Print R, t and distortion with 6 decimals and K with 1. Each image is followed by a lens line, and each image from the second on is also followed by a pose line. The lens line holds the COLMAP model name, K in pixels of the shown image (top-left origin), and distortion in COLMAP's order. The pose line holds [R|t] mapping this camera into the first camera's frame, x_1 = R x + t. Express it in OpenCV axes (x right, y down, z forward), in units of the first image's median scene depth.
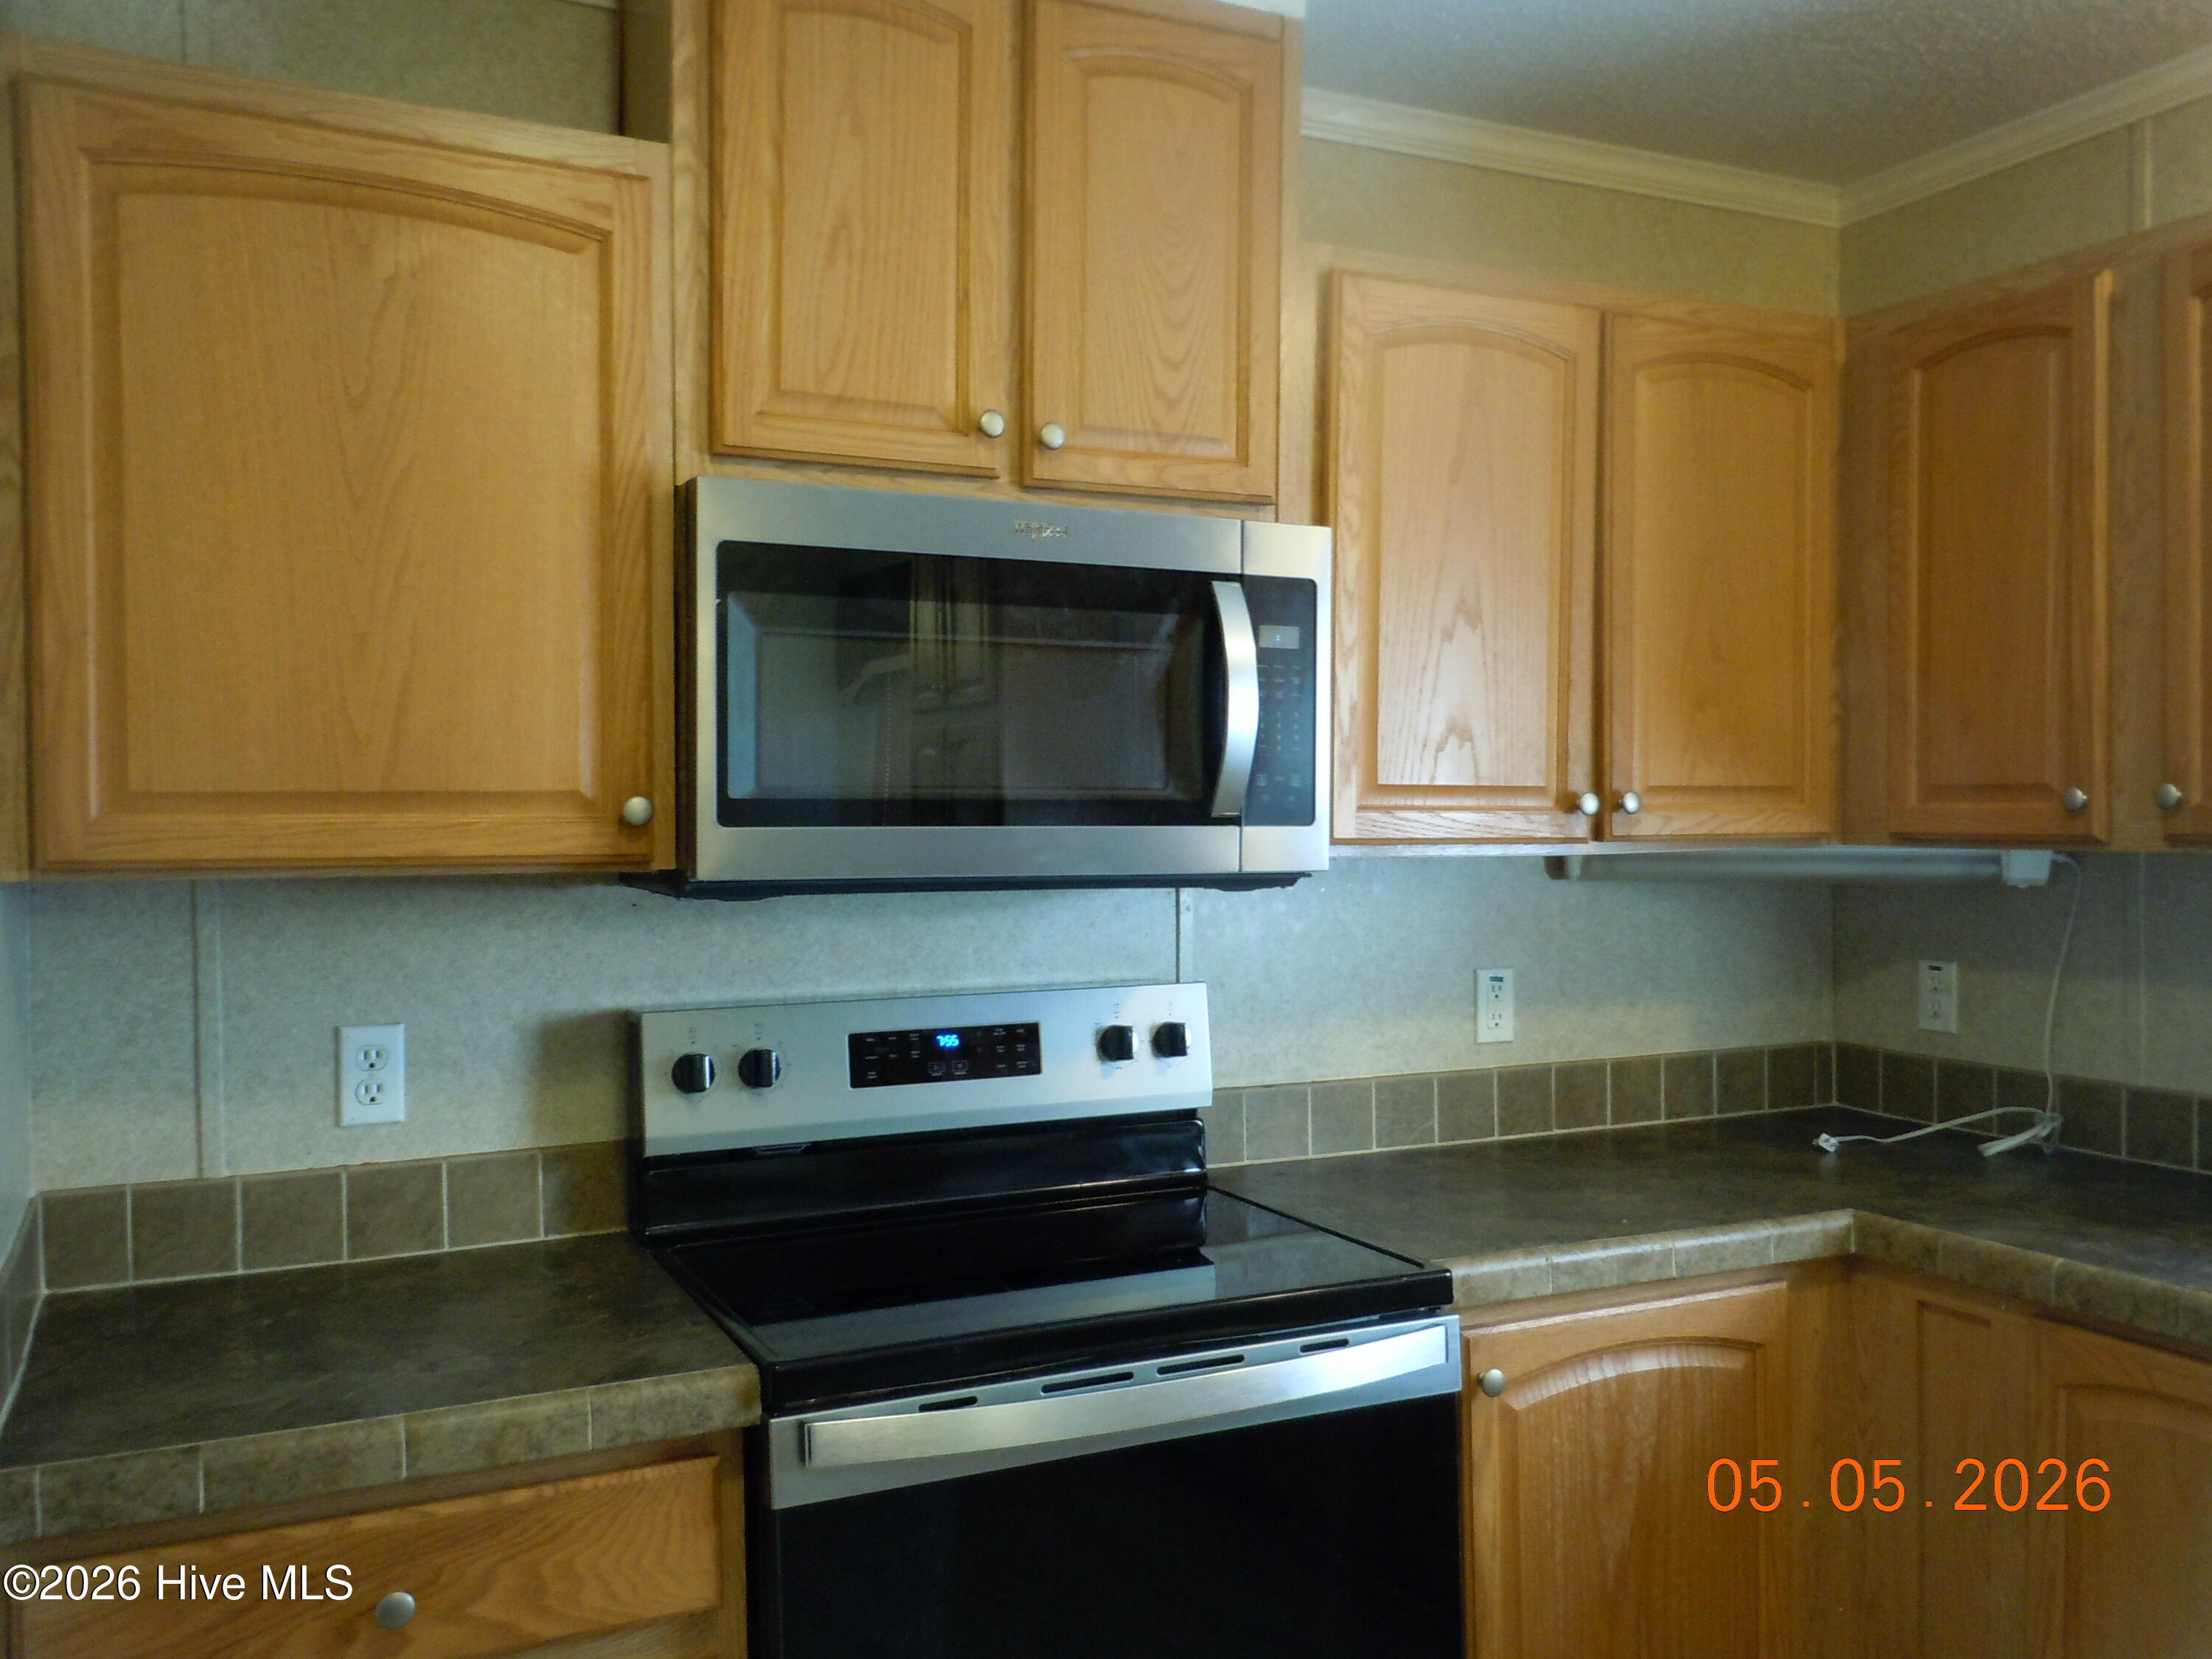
lens RADIAL K [[1865.1, 0, 1099.6], [0, 1865.1, 832.0], [0, 0, 1]] dist [0.003047, 0.012407]
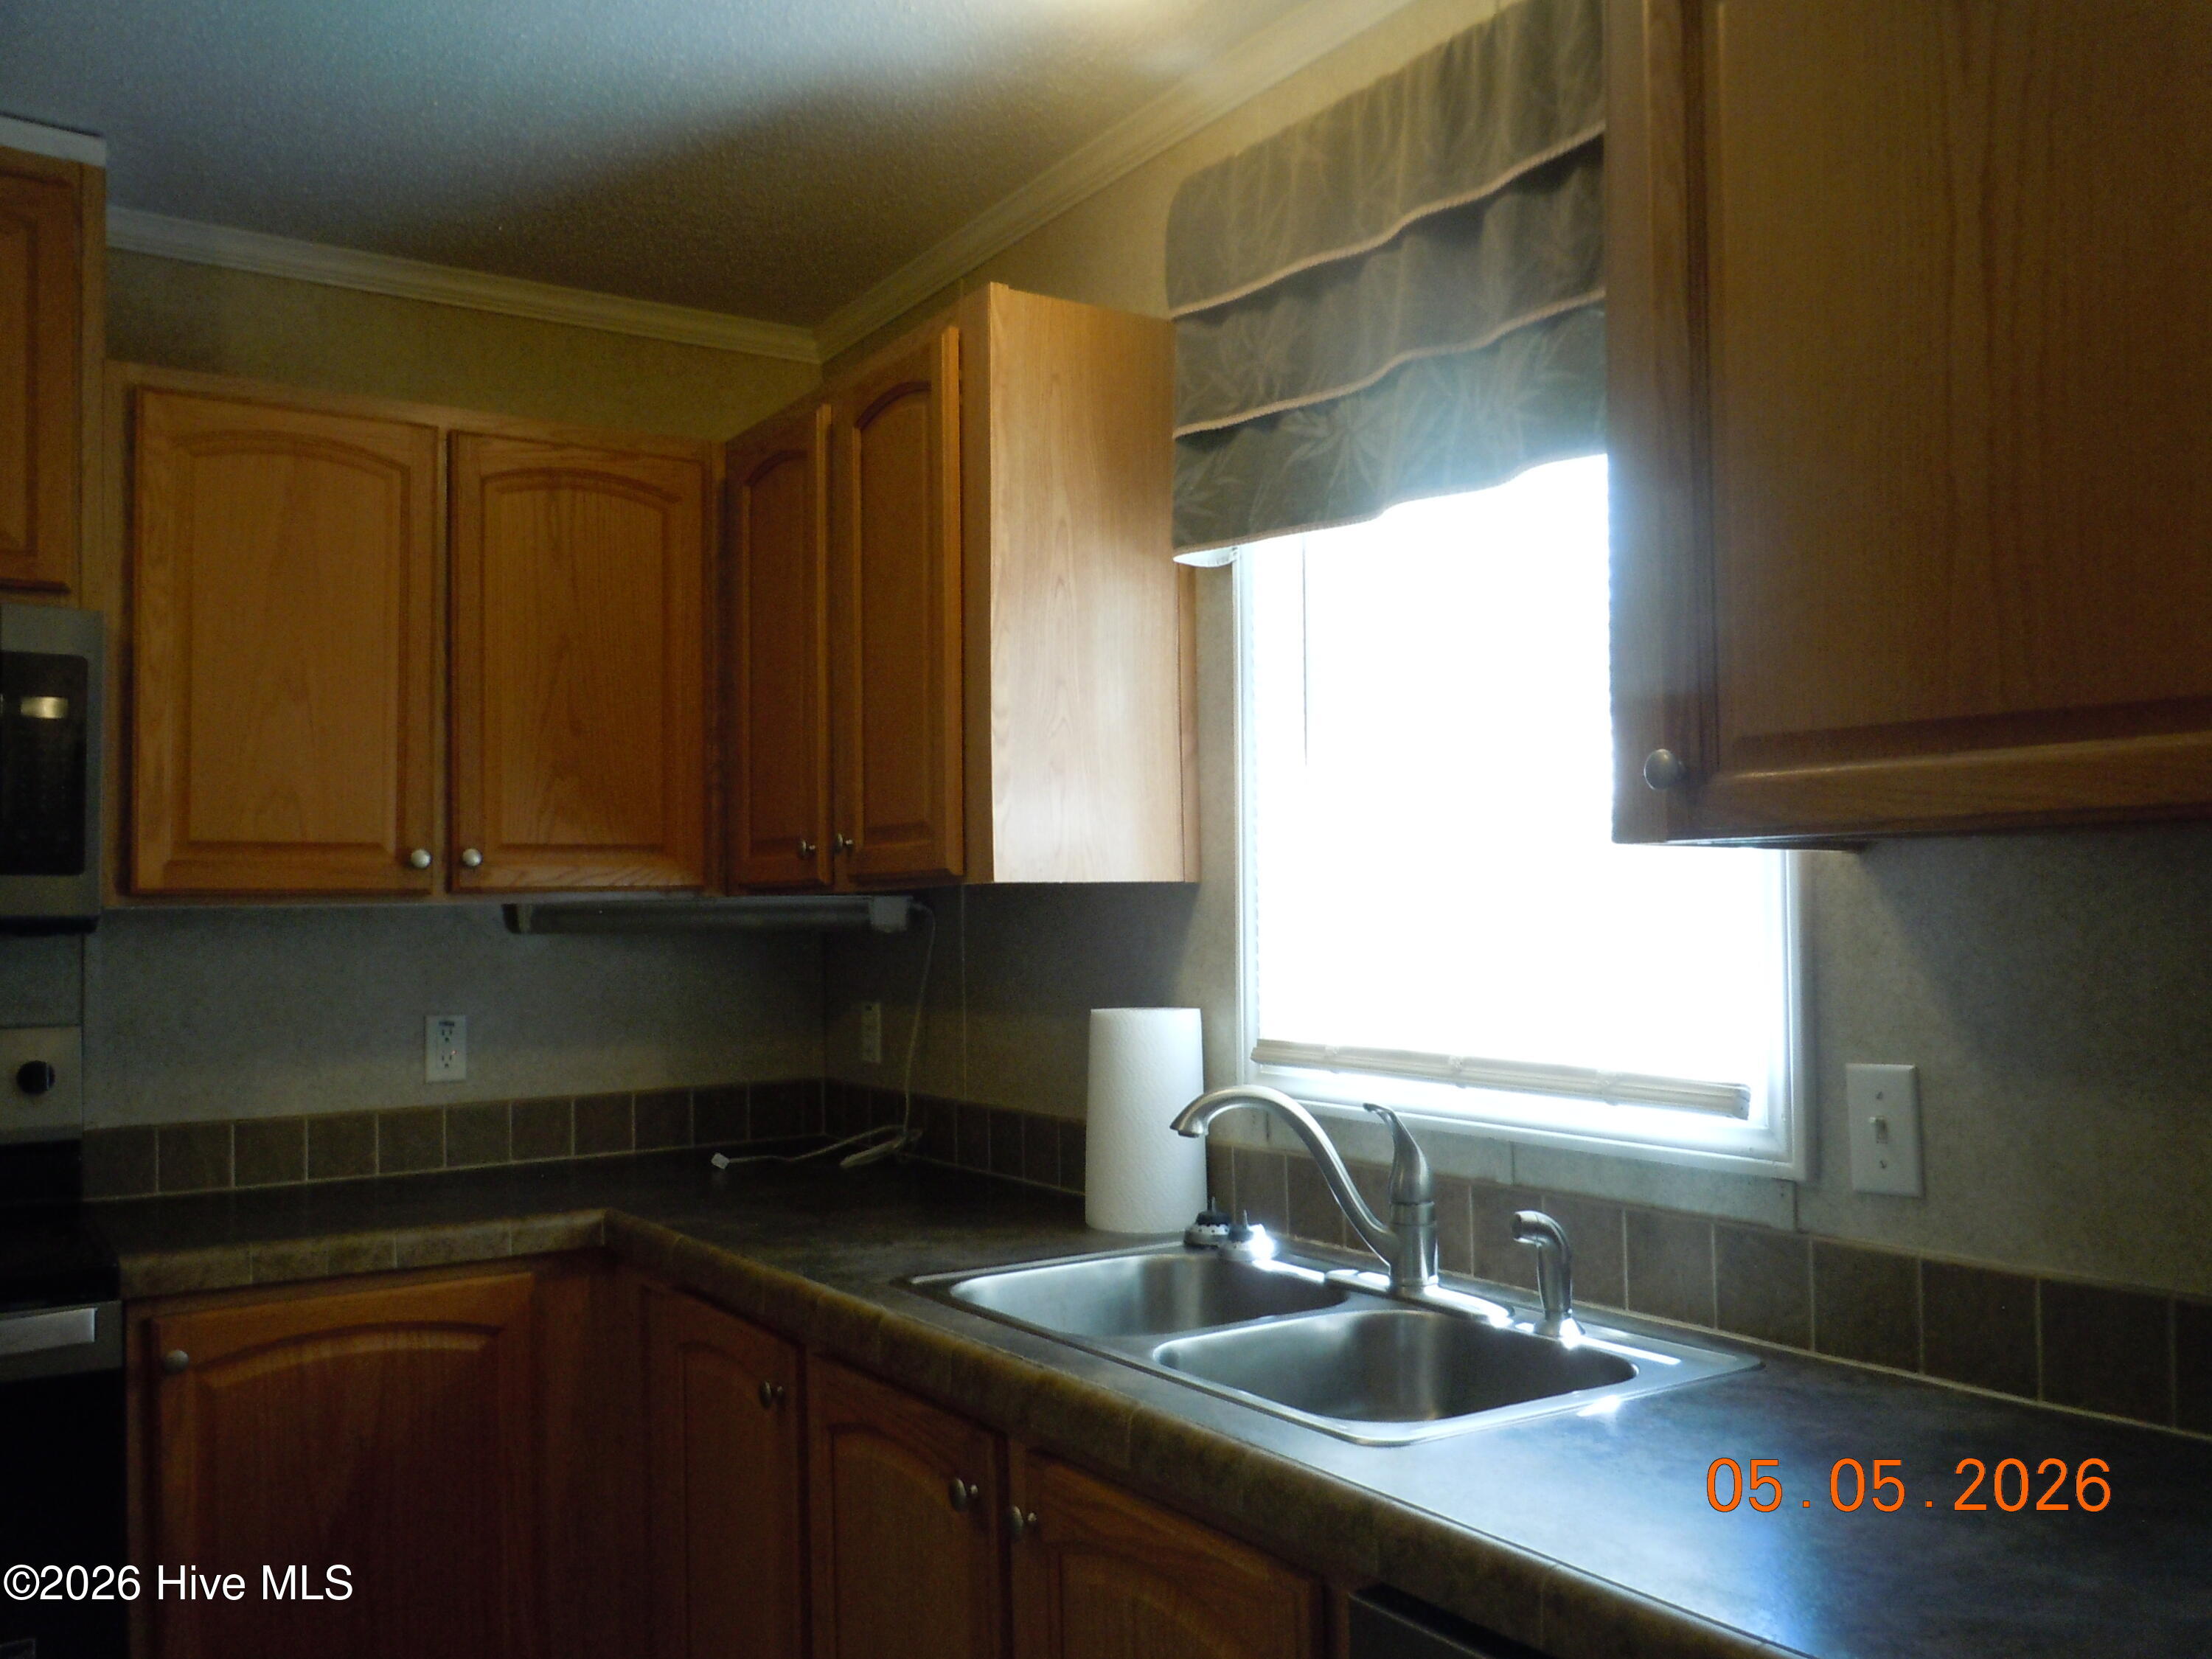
lens RADIAL K [[1865.1, 0, 1106.2], [0, 1865.1, 848.4], [0, 0, 1]] dist [0.003047, 0.012407]
pose [[0.991757, -0.007245, 0.127930, 0.519824], [0.013601, 0.998712, -0.048885, 0.038839], [-0.127411, 0.050222, 0.990578, -0.171692]]
